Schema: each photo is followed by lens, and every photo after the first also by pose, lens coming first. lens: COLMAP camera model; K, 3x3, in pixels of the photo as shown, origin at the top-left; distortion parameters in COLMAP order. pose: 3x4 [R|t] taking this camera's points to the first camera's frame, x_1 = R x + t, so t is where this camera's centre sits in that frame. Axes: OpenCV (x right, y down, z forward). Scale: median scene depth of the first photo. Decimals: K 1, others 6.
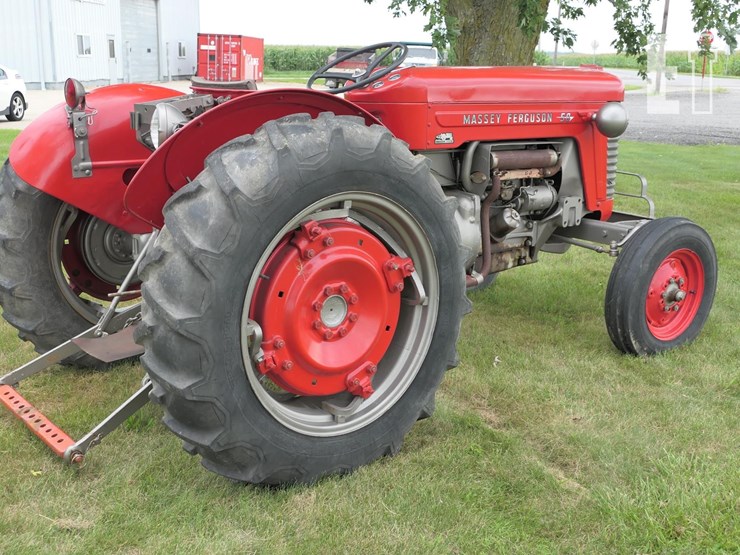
lens RADIAL K [[883.6, 0, 370.0], [0, 883.6, 277.5], [0, 0, 1]] dist [-0.025679, -0.008077]
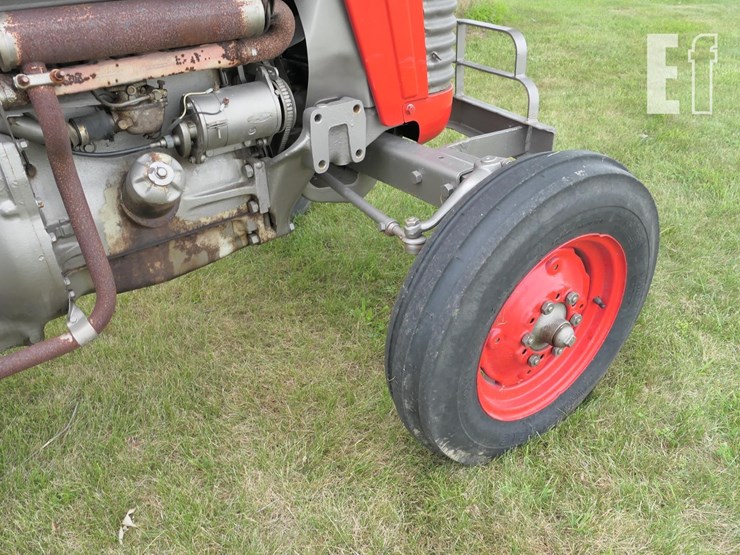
lens RADIAL K [[587.8, 0, 371.0], [0, 587.8, 273.5], [0, 0, 1]] dist [-0.009761, 0.000089]
pose [[0.997665, -0.033581, -0.059465, 0.273516], [0.050154, 0.951275, 0.304239, -0.102898], [0.046351, -0.306511, 0.950738, 0.727094]]
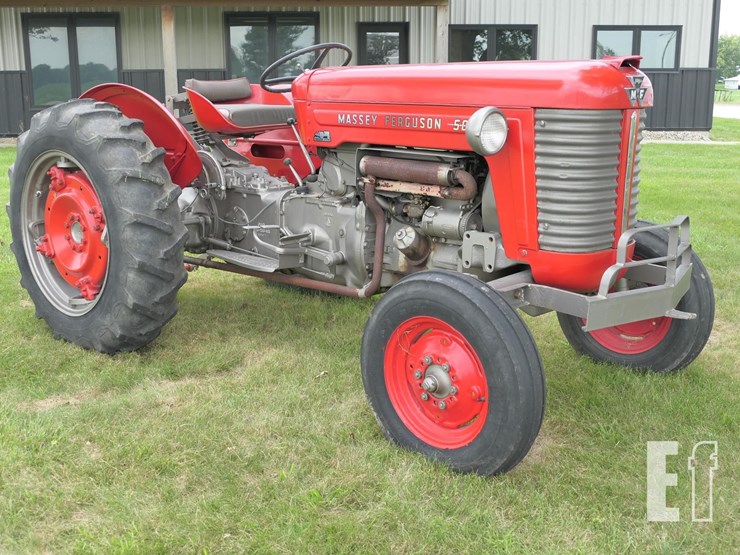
lens RADIAL K [[883.6, 0, 370.0], [0, 883.6, 277.5], [0, 0, 1]] dist [-0.025679, -0.008077]
pose [[0.164450, 0.203247, -0.965219, 0.997048], [-0.227353, 0.960003, 0.163413, -0.163098], [0.959826, 0.192572, 0.204082, 0.796068]]
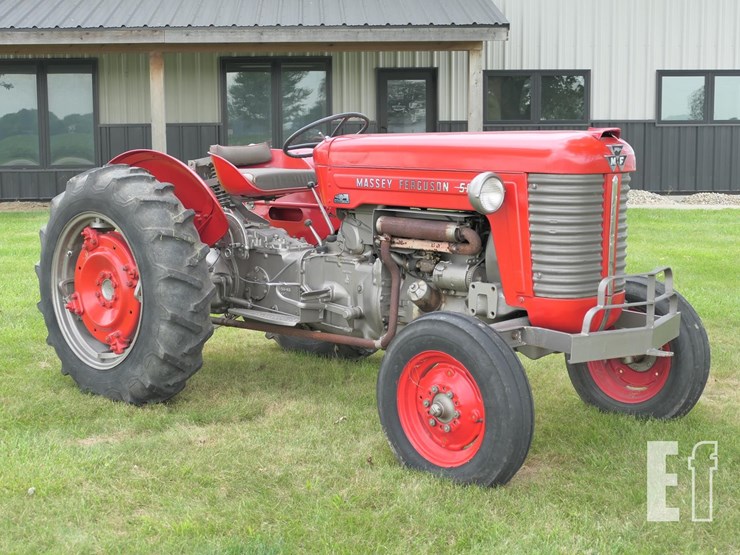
lens RADIAL K [[1150.2, 0, 370.0], [0, 1150.2, 277.5], [0, 0, 1]] dist [-0.019573, -0.057059]
pose [[0.144306, 0.111942, -0.983181, 1.356153], [-0.224935, 0.971281, 0.077573, -0.163917], [0.963629, 0.209958, 0.165341, 0.743259]]
